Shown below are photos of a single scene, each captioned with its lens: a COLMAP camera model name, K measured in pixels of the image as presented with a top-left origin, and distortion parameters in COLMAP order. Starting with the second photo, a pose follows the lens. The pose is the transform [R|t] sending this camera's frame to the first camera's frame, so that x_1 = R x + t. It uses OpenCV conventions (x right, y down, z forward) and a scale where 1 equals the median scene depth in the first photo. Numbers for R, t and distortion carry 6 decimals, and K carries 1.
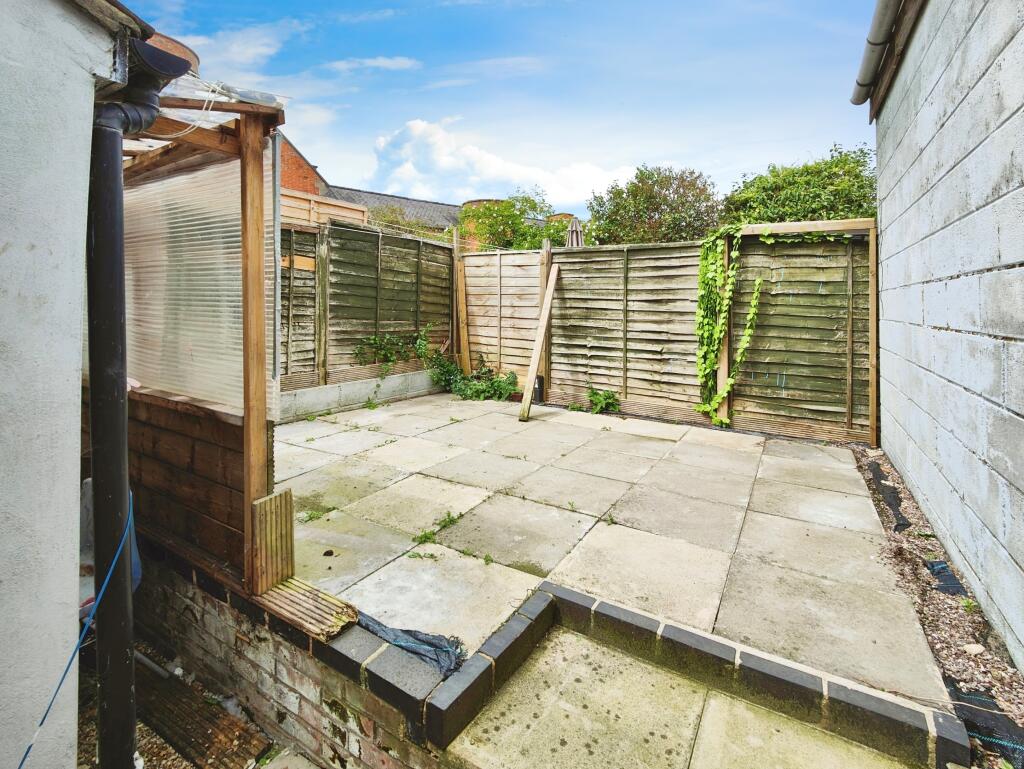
lens RADIAL K [[472.4, 0, 506.1], [0, 472.4, 392.6], [0, 0, 1]] dist [0.002796, 0.000041]
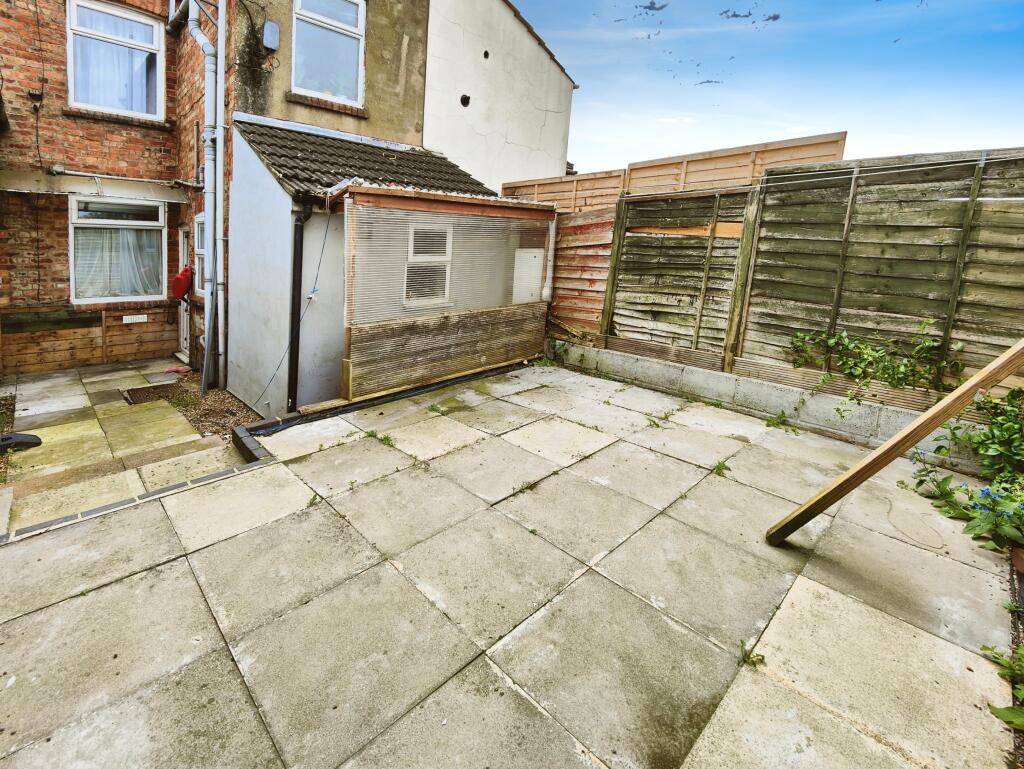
lens RADIAL K [[472.4, 0, 505.0], [0, 472.4, 373.9], [0, 0, 1]] dist [0.002796, 0.000041]
pose [[-0.253305, 0.237008, -0.937904, 0.521837], [-0.187511, 0.939107, 0.287954, -0.185279], [0.949040, 0.248807, -0.193439, 0.788816]]
